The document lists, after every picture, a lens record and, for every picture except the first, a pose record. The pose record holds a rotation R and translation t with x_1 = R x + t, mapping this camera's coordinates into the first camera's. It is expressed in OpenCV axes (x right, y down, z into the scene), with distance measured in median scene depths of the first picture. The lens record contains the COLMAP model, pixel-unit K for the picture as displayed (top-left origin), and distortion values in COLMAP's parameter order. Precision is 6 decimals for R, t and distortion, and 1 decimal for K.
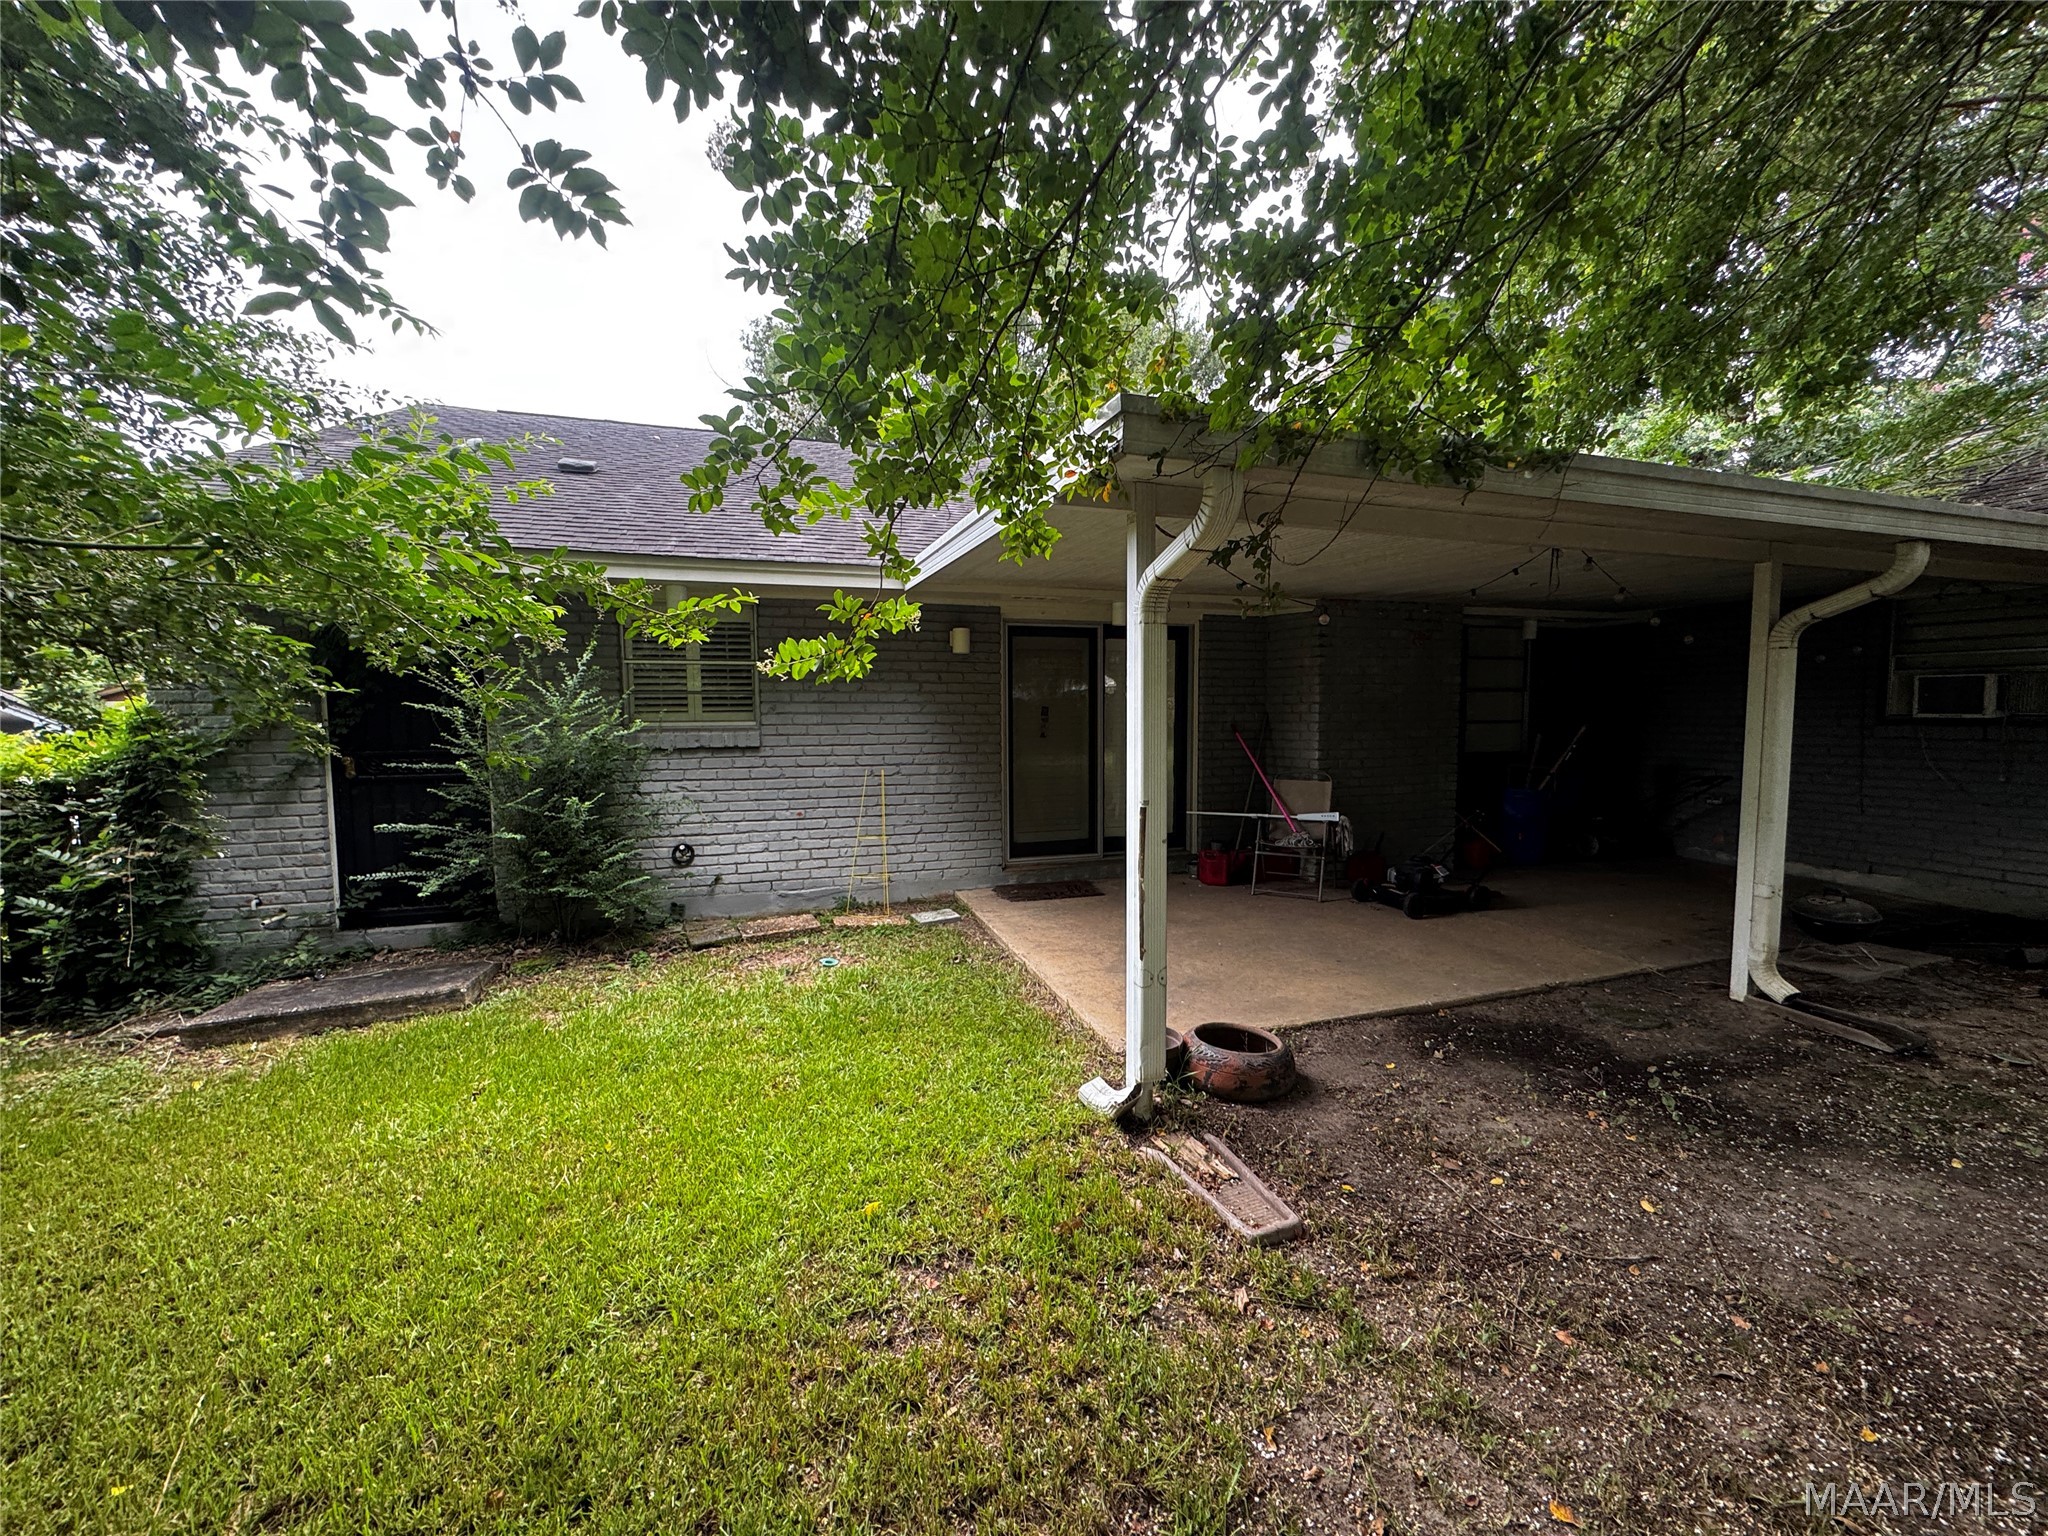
lens RADIAL K [[816.2, 0, 1021.1], [0, 816.2, 767.2], [0, 0, 1]] dist [-0.005491, 0.000553]
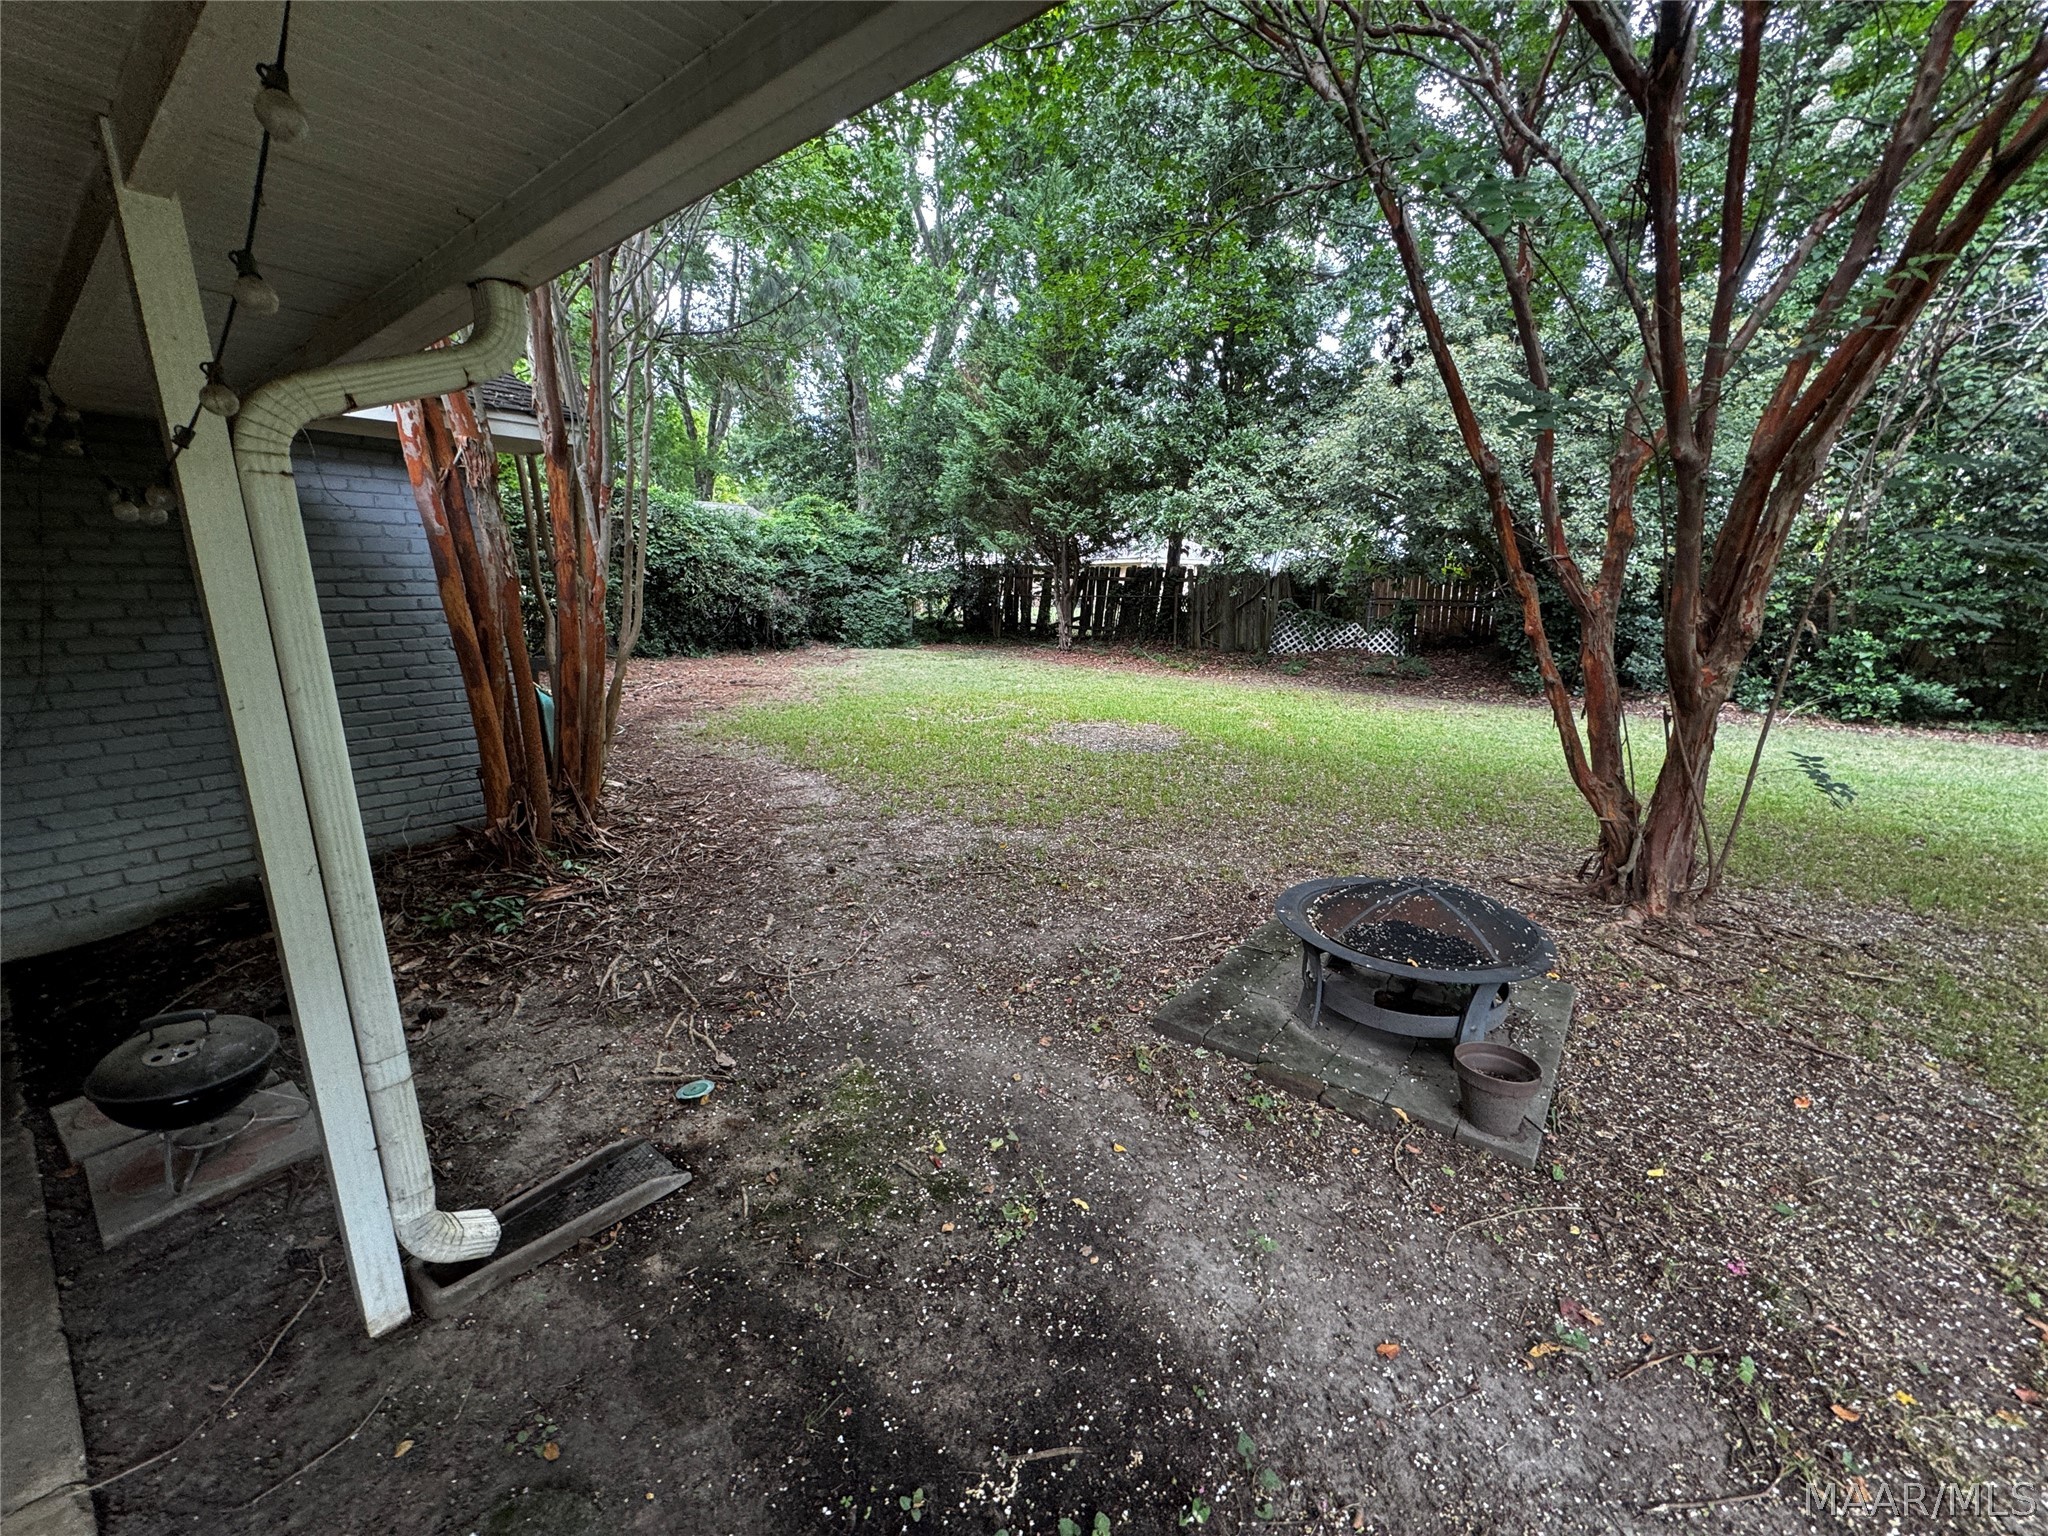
lens RADIAL K [[816.2, 0, 1020.9], [0, 816.2, 767.1], [0, 0, 1]] dist [-0.005491, 0.000553]
pose [[-0.558025, -0.160550, 0.814145, 0.482016], [0.078853, 0.966407, 0.244623, -0.091916], [-0.826069, 0.200704, -0.526620, 1.084262]]
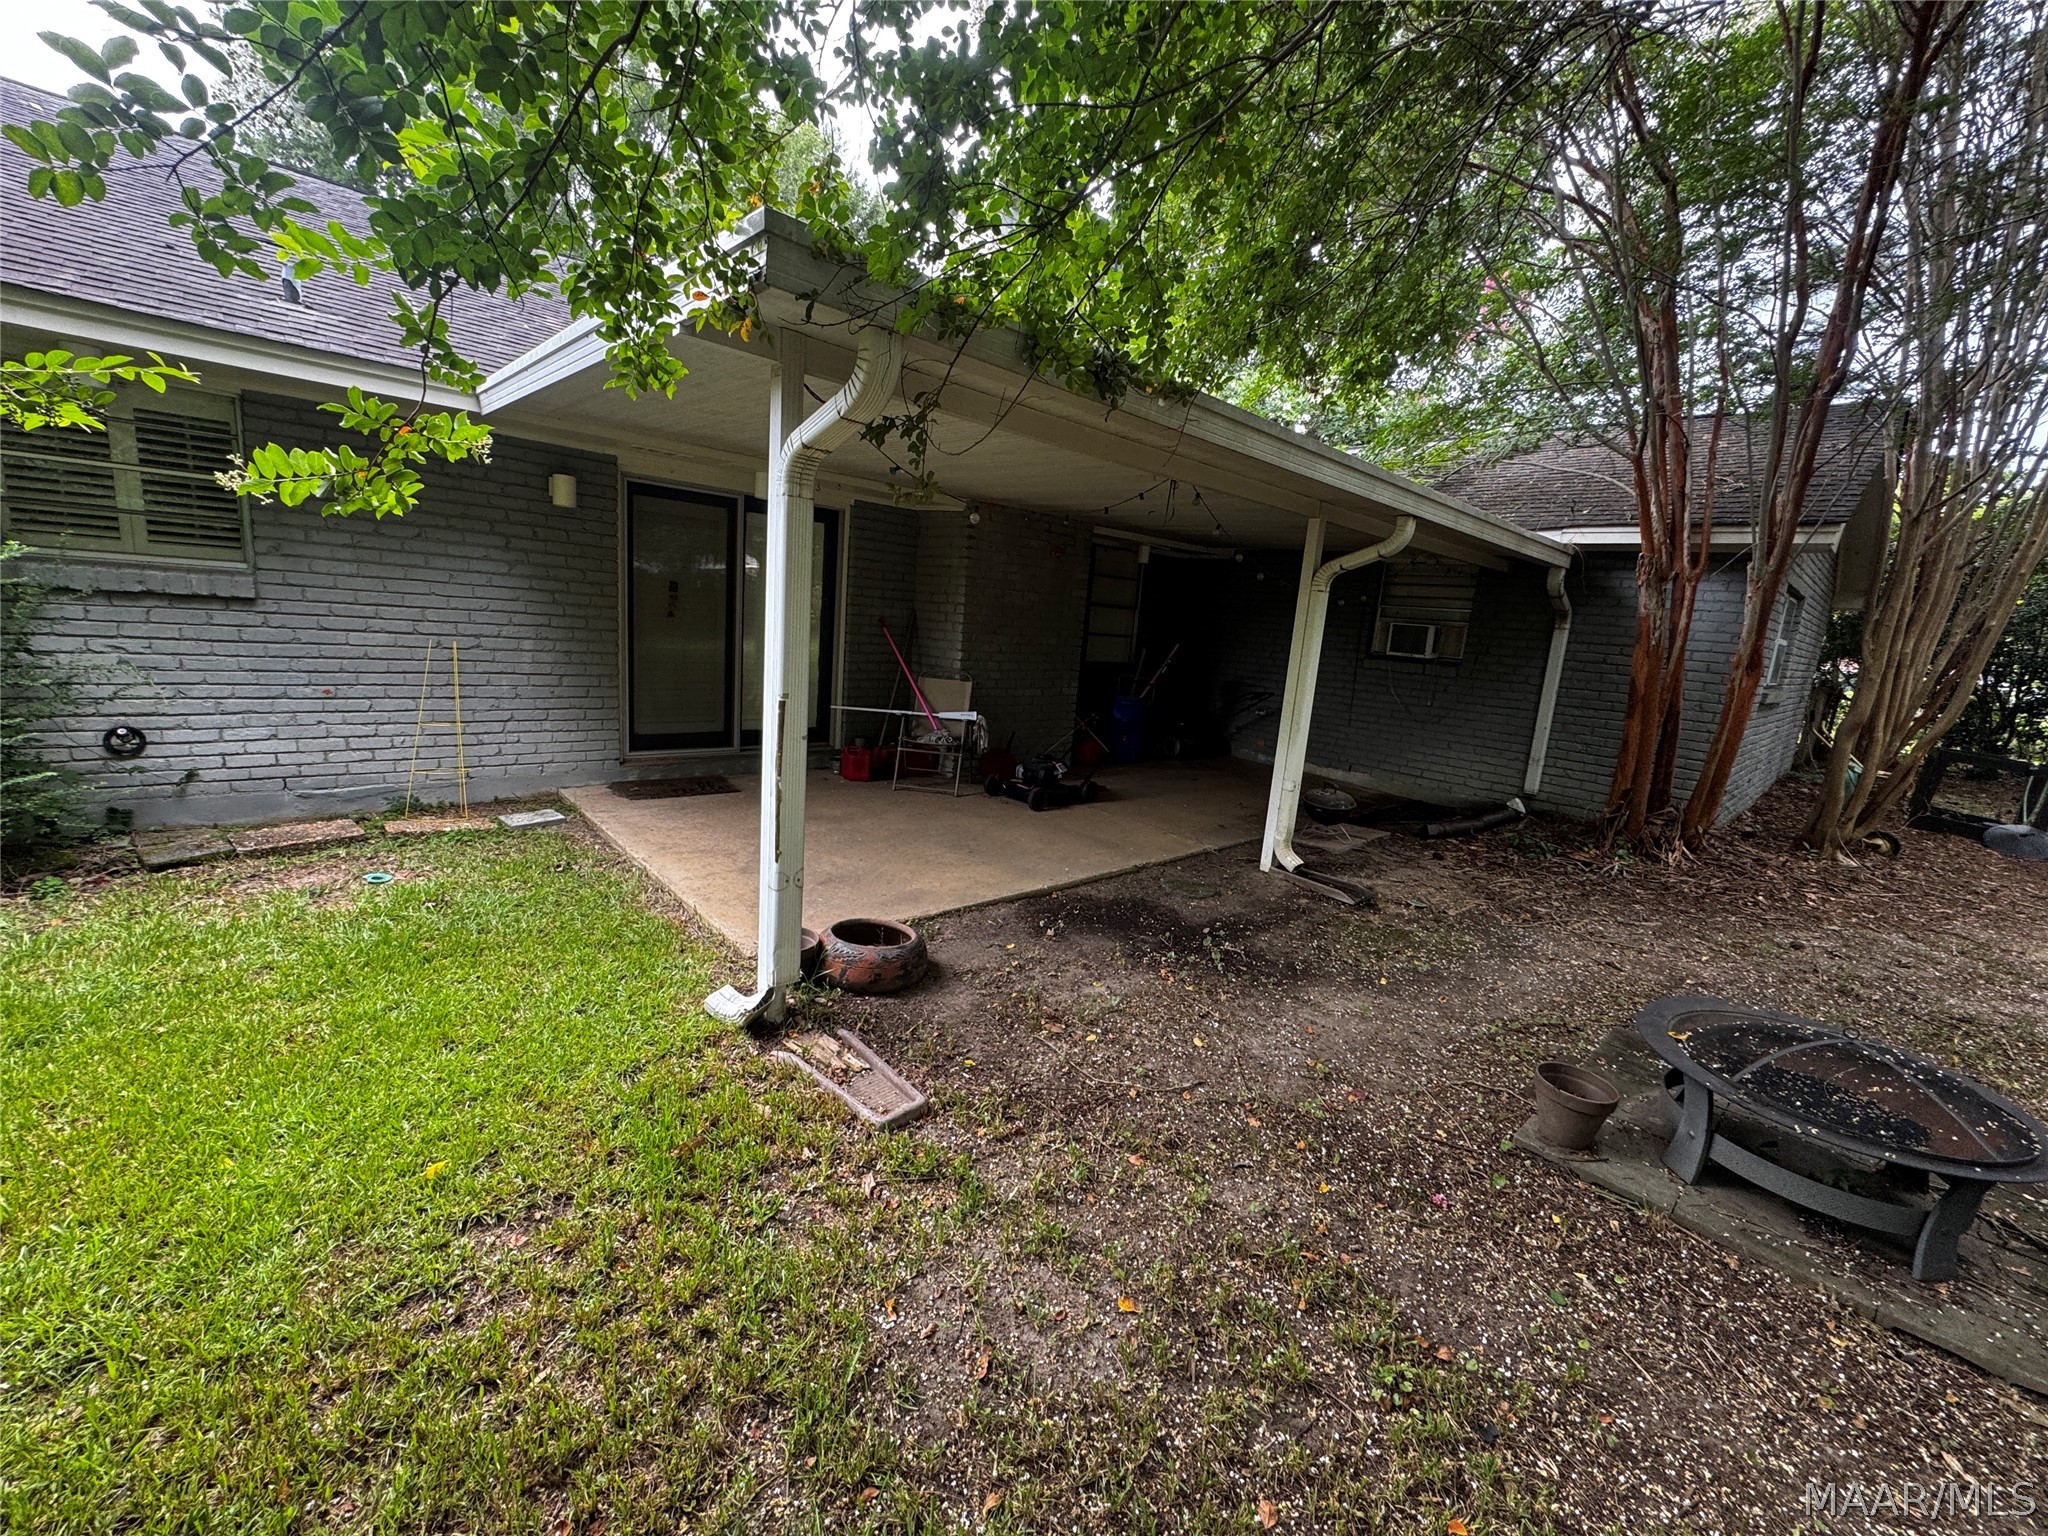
lens RADIAL K [[816.2, 0, 1024.0], [0, 816.2, 768.3], [0, 0, 1]] dist [-0.005491, 0.000553]
pose [[0.908040, 0.003431, 0.418869, 0.010460], [-0.058033, 0.991354, 0.117685, 0.000327], [-0.414843, -0.131171, 0.900388, 0.038743]]
